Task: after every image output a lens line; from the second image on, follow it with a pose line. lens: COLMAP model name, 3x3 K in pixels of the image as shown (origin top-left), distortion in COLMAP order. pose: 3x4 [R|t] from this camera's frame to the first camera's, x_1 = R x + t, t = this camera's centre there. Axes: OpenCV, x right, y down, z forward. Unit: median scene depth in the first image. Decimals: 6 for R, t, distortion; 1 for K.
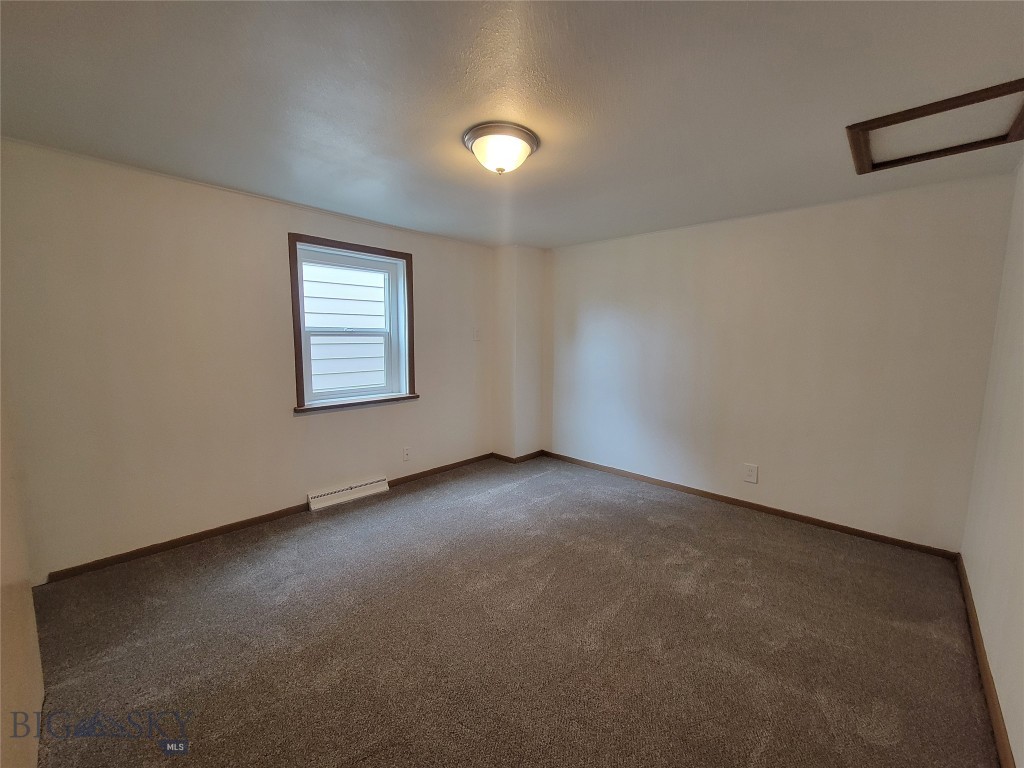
lens RADIAL K [[406.6, 0, 512.0], [0, 406.6, 384.0], [0, 0, 1]] dist [0.000006, -0.000054]
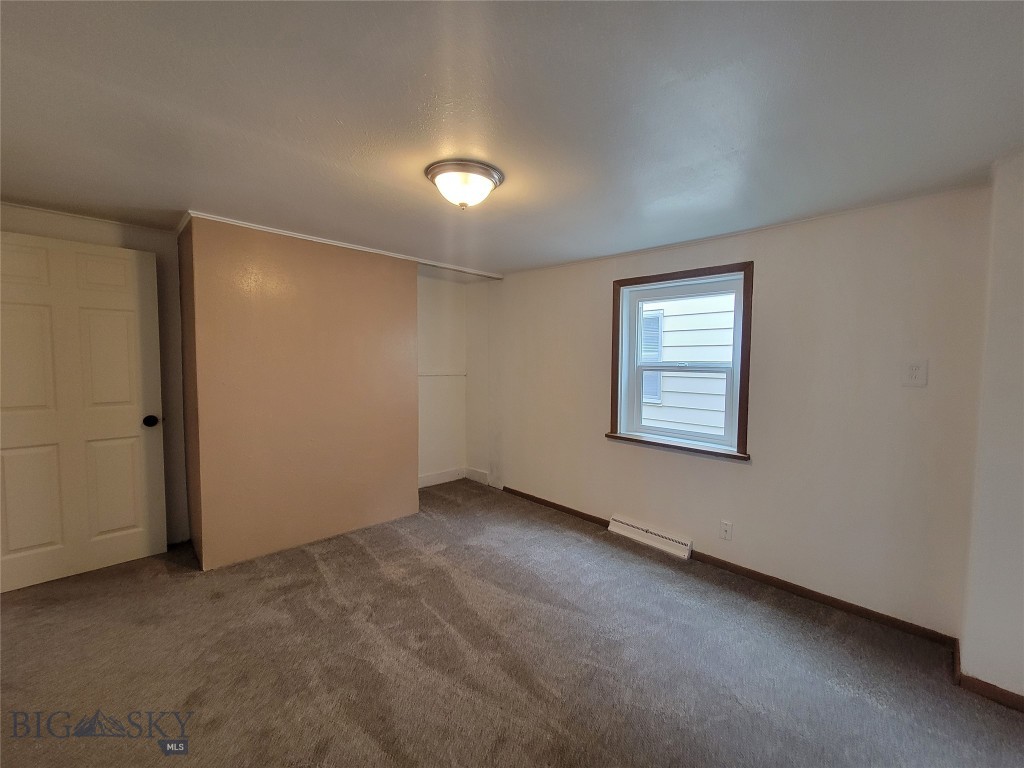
lens RADIAL K [[417.7, 0, 512.0], [0, 417.7, 384.0], [0, 0, 1]] dist [-0.001276, -0.000239]
pose [[-0.043807, 0.048757, -0.997850, 0.615759], [-0.131362, 0.989855, 0.054133, -0.100998], [0.990366, 0.133451, -0.036958, 0.739842]]
